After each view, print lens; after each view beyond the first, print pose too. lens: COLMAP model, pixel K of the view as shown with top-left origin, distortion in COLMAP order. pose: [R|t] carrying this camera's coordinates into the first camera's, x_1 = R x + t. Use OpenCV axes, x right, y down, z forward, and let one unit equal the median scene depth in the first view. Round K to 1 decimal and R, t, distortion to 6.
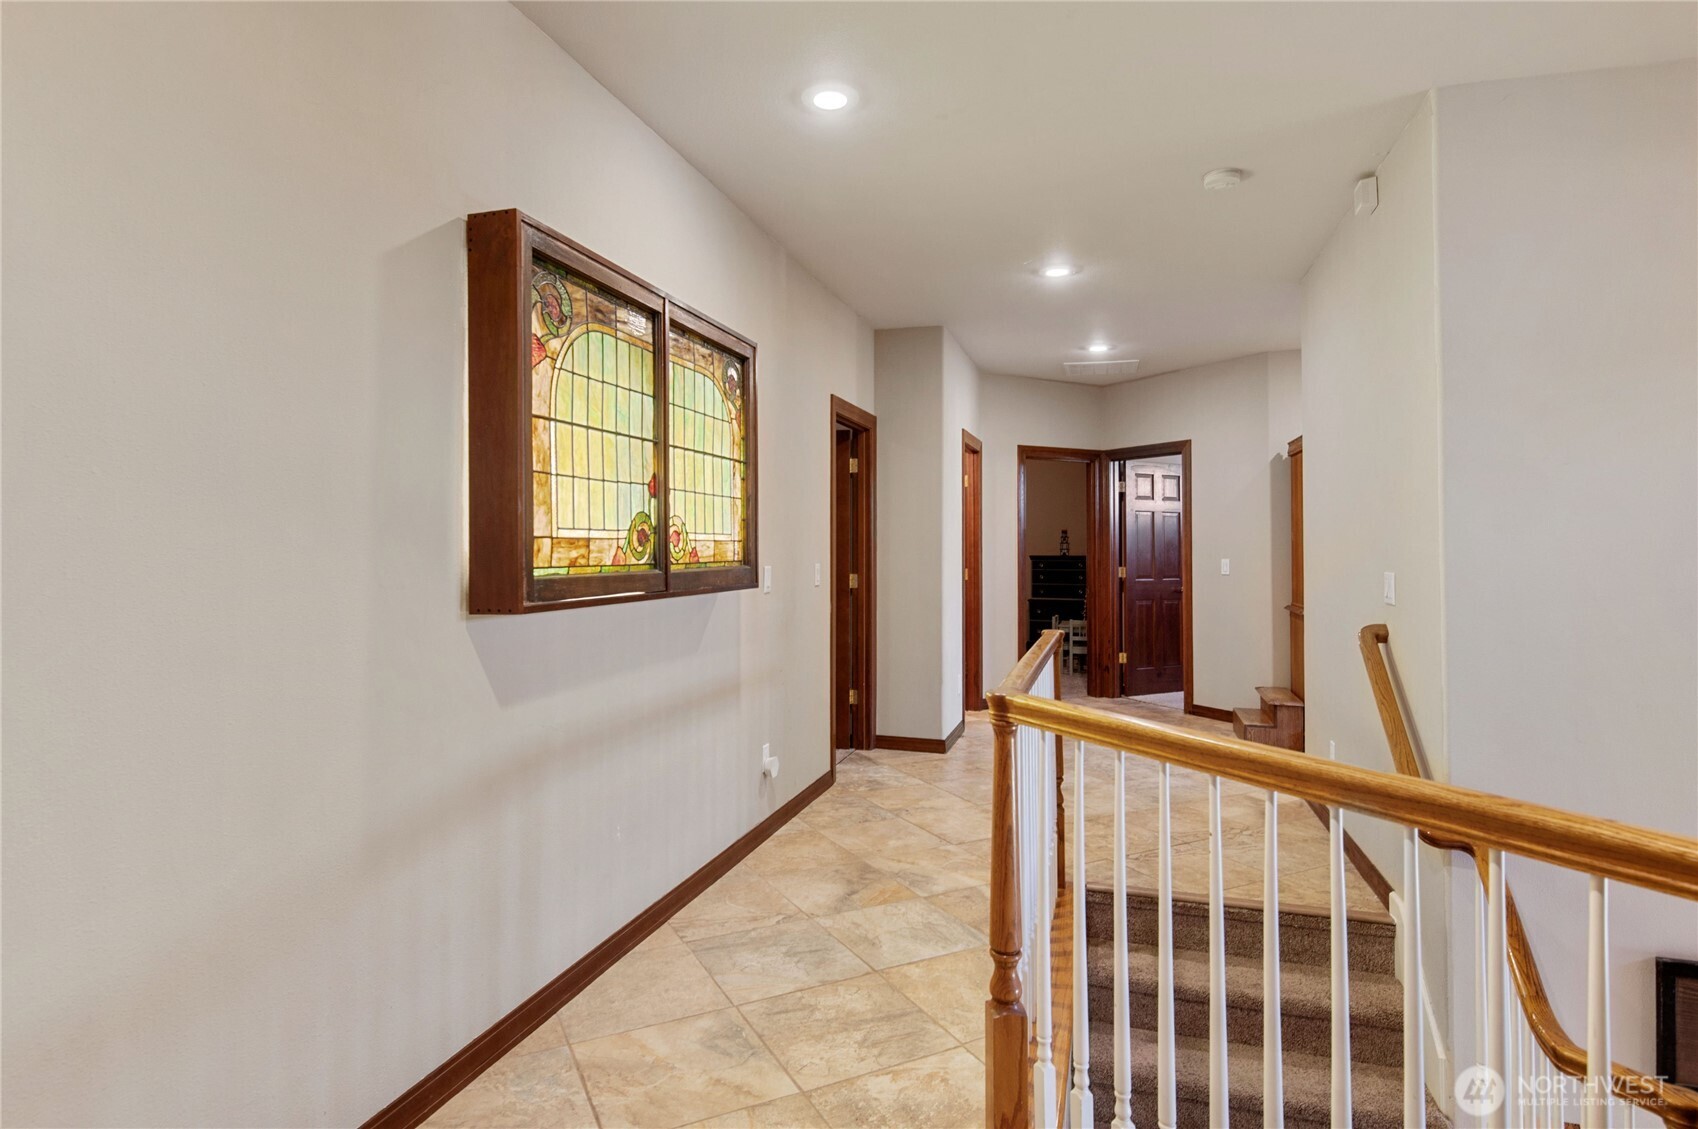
lens RADIAL K [[902.2, 0, 836.2], [0, 902.2, 540.8], [0, 0, 1]] dist [-0.004404, -0.002665]
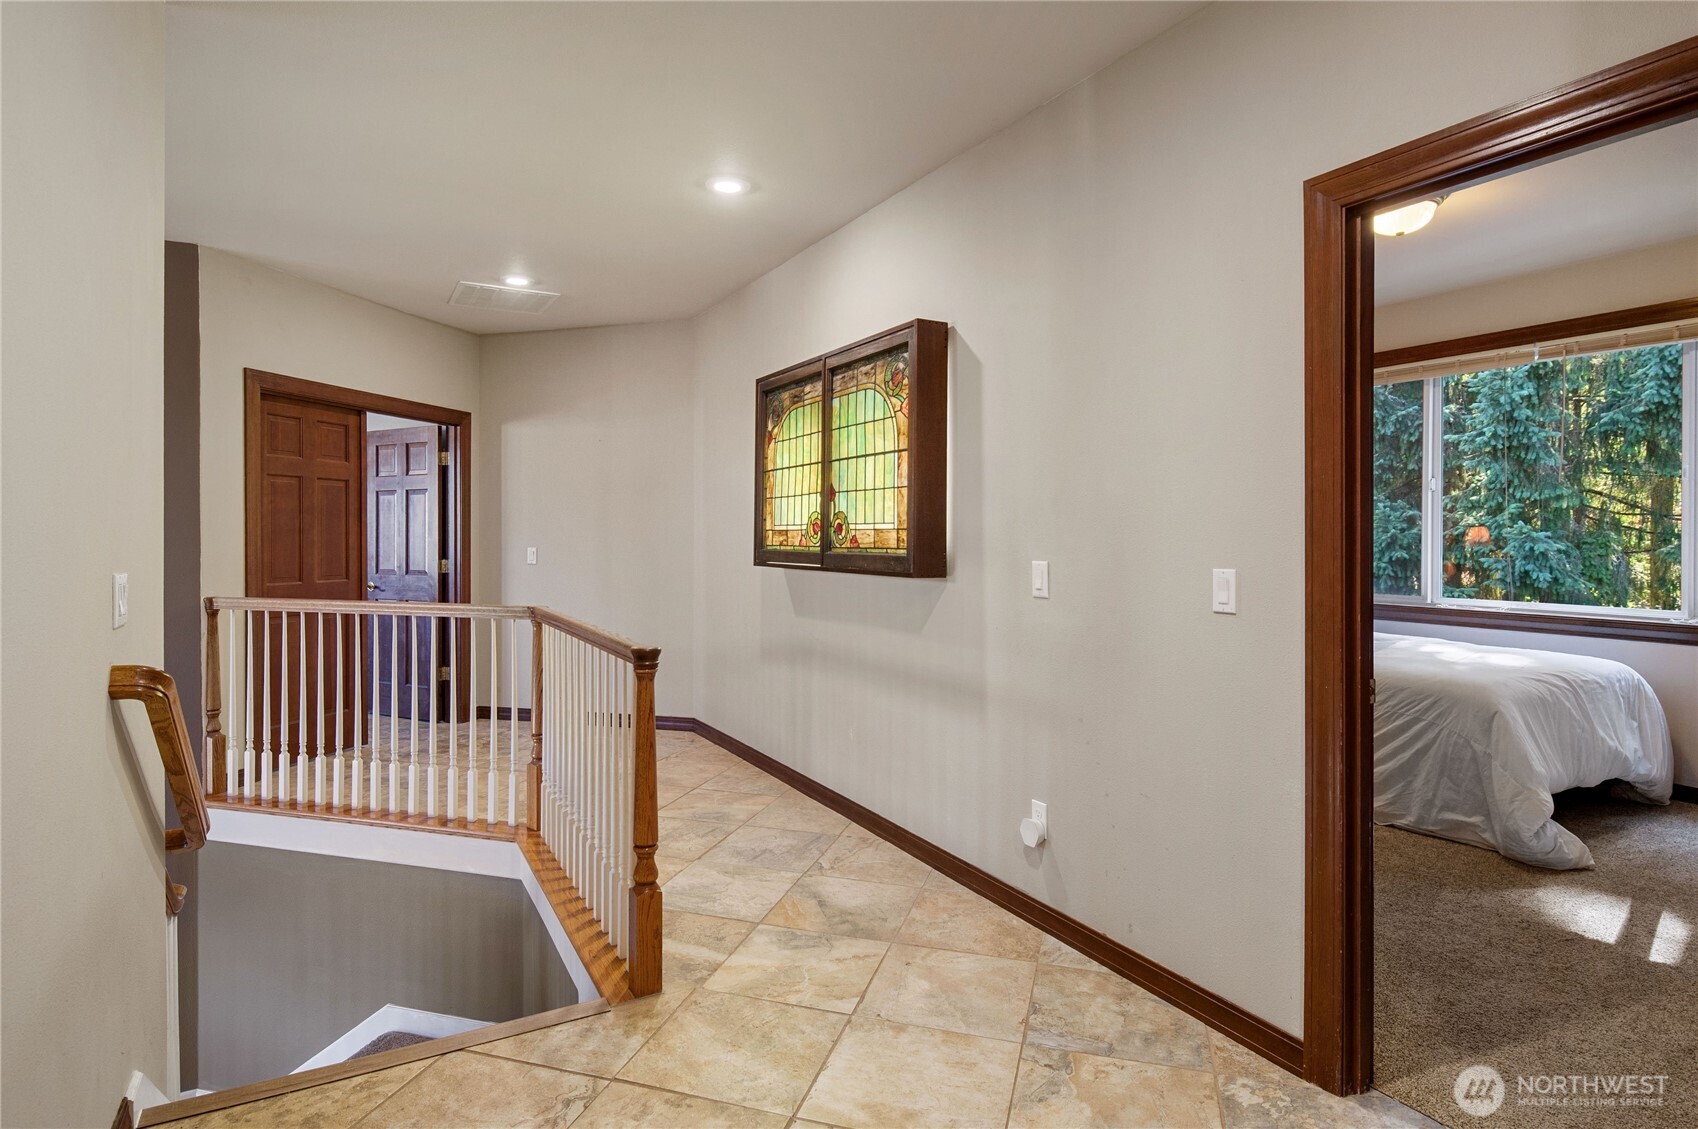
lens RADIAL K [[902.2, 0, 836.2], [0, 902.2, 540.8], [0, 0, 1]] dist [-0.004404, -0.002665]
pose [[-0.695415, 0.002067, -0.718605, 0.738470], [0.002074, 0.999997, 0.000869, 0.013861], [0.718605, -0.000886, -0.695417, 1.806591]]
